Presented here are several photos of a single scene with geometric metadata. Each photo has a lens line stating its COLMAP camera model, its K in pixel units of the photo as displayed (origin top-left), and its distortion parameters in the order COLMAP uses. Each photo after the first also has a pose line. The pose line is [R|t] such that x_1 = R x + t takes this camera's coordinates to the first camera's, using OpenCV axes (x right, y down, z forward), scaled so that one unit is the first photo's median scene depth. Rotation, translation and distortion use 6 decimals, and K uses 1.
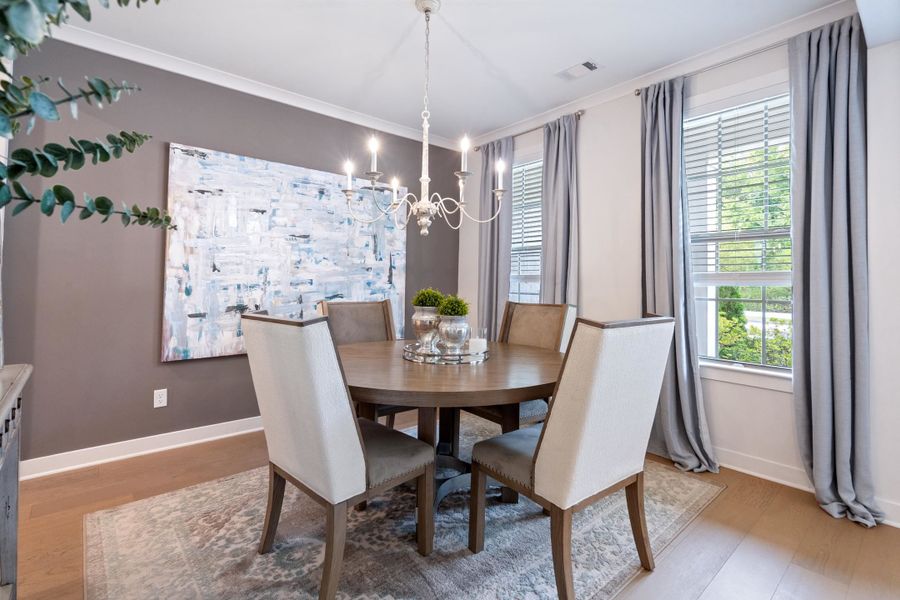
lens RADIAL K [[416.2, 0, 444.0], [0, 416.2, 304.9], [0, 0, 1]] dist [-0.001989, 0.000978]
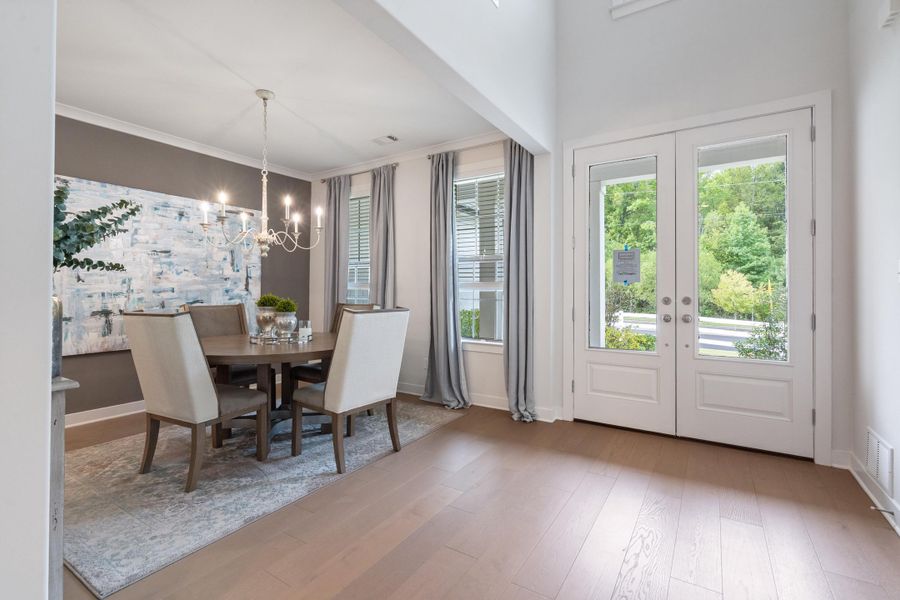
lens RADIAL K [[416.2, 0, 444.0], [0, 416.2, 304.9], [0, 0, 1]] dist [-0.001989, 0.000978]
pose [[0.960119, -0.018358, 0.278987, 0.125095], [0.022446, 0.999682, -0.011467, 0.024689], [-0.278688, 0.017272, 0.960226, -0.478651]]
